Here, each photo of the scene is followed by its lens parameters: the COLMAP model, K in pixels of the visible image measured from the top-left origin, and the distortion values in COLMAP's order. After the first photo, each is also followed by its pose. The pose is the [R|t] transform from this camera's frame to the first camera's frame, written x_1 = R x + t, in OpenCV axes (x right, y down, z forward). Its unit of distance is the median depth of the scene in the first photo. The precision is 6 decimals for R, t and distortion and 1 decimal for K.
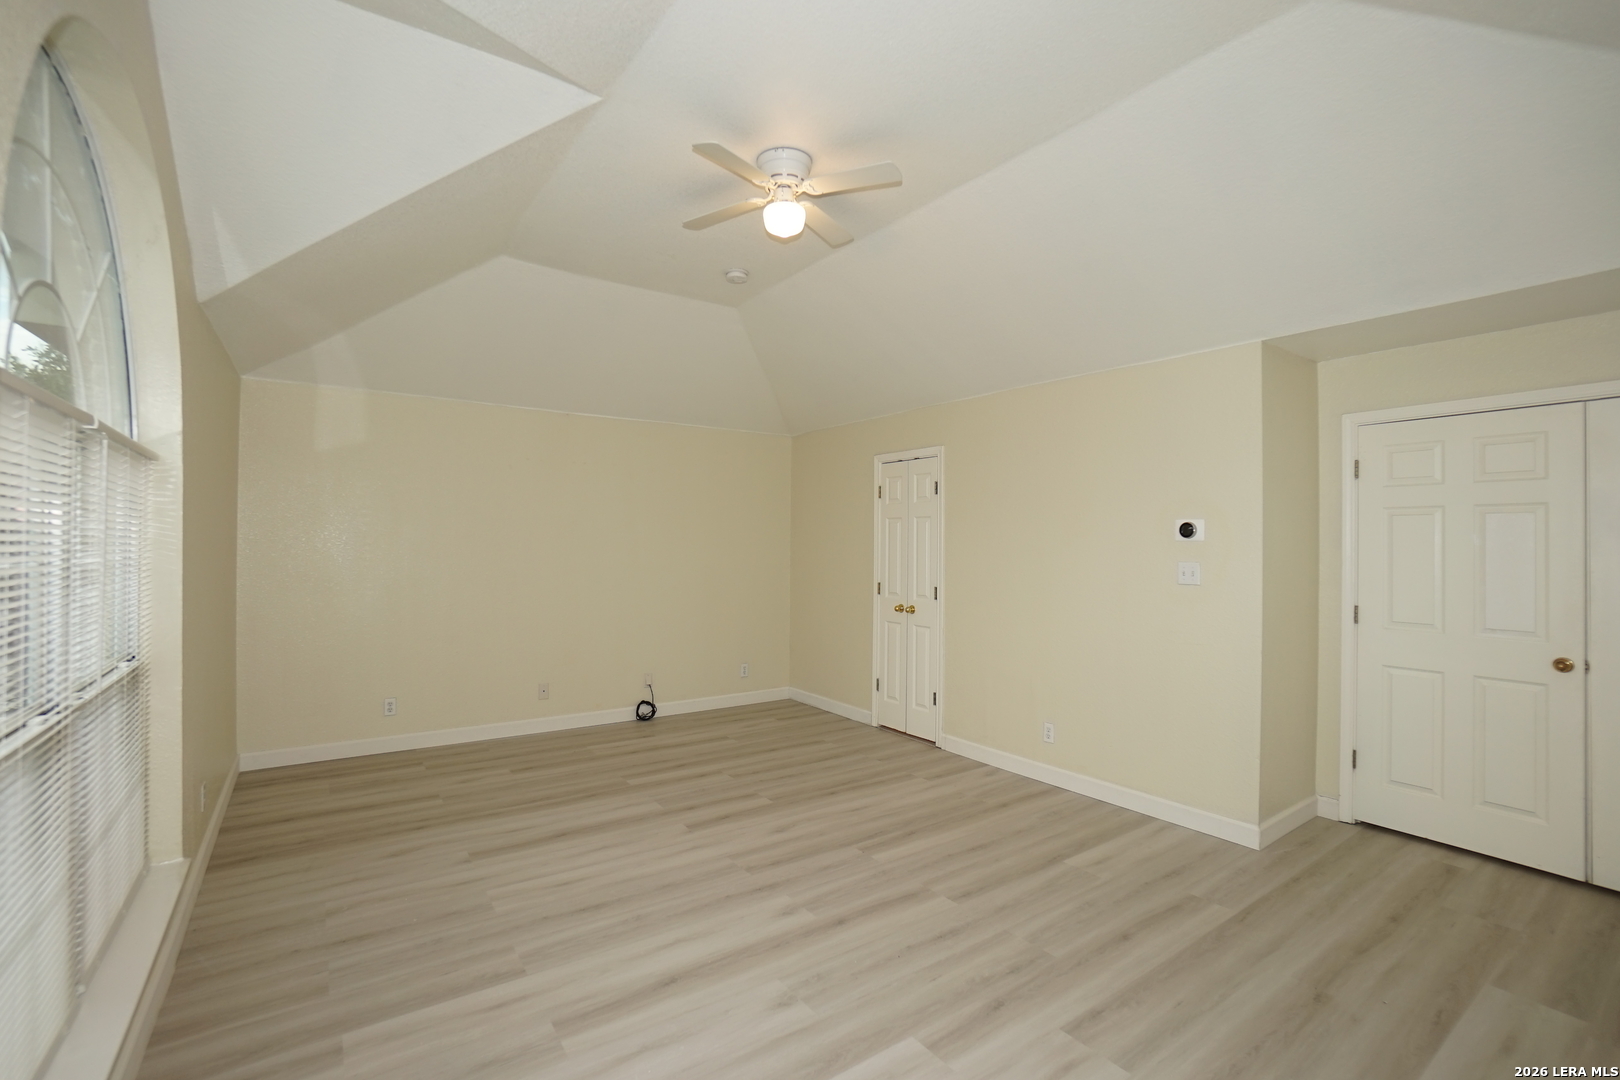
lens RADIAL K [[708.3, 0, 810.0], [0, 708.3, 540.0], [0, 0, 1]] dist [-0.065933, 0.031532]
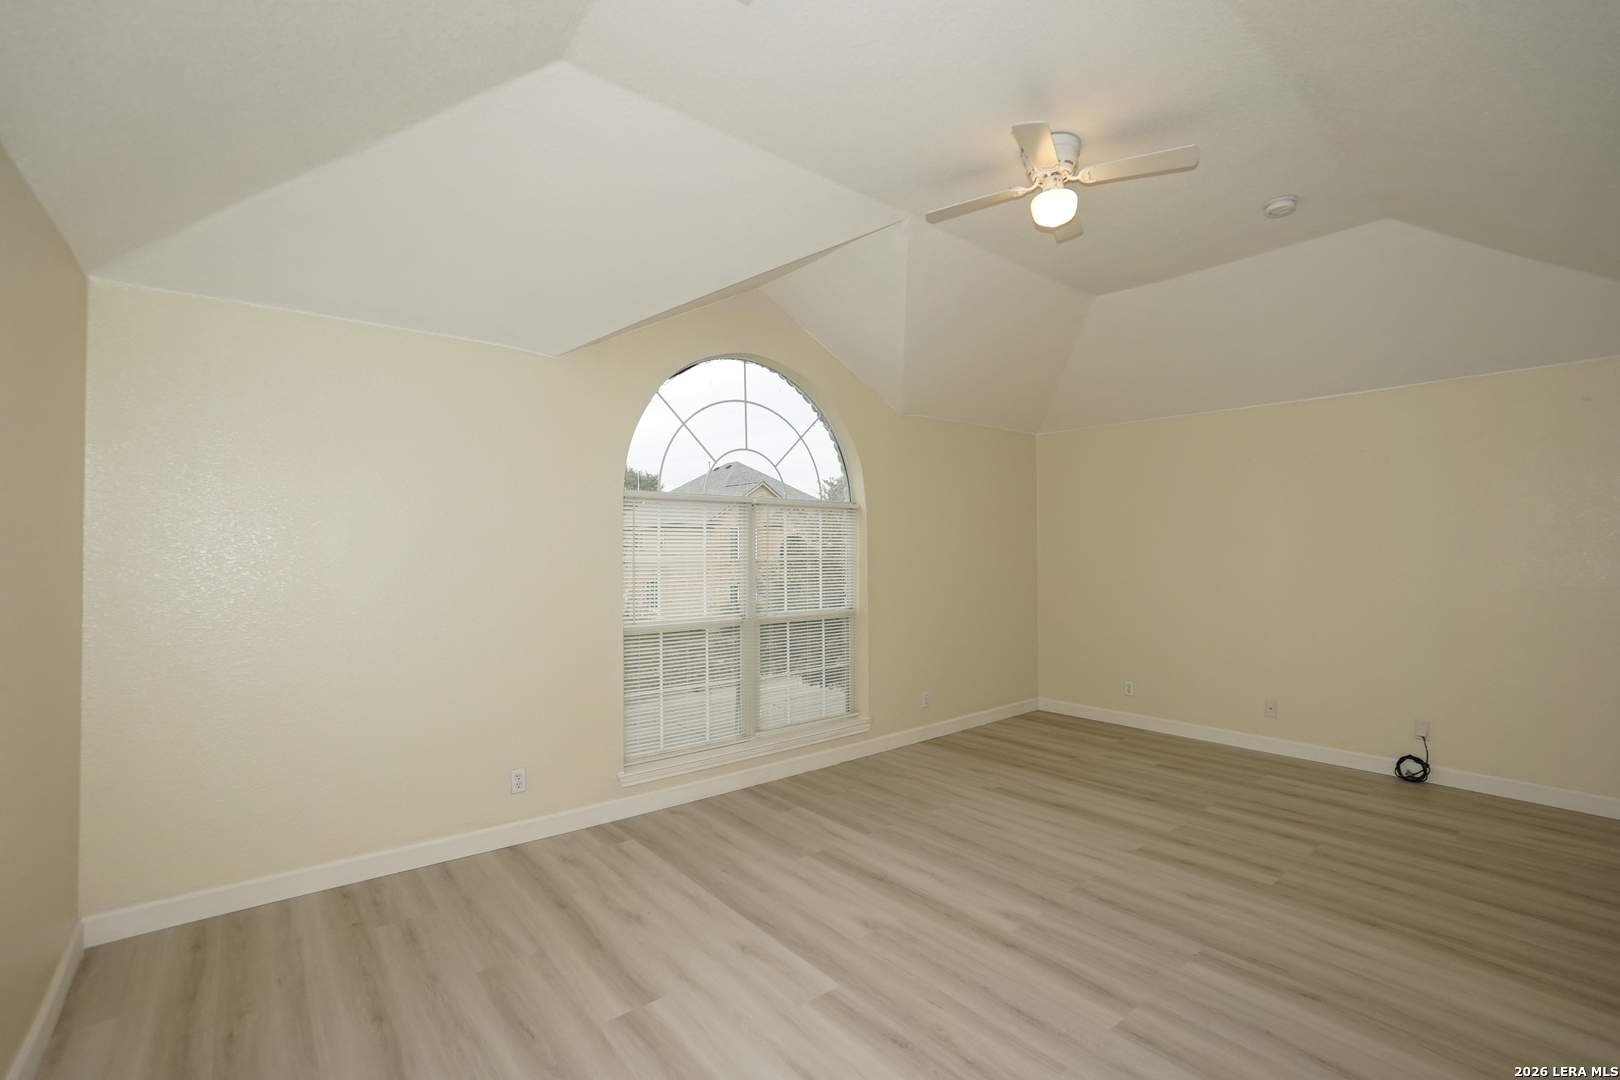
lens RADIAL K [[708.3, 0, 810.0], [0, 708.3, 540.0], [0, 0, 1]] dist [-0.065933, 0.031532]
pose [[0.079336, -0.022548, -0.996593, 0.700052], [0.012520, 0.999688, -0.021622, 0.009530], [0.996769, -0.010762, 0.079594, 0.472631]]
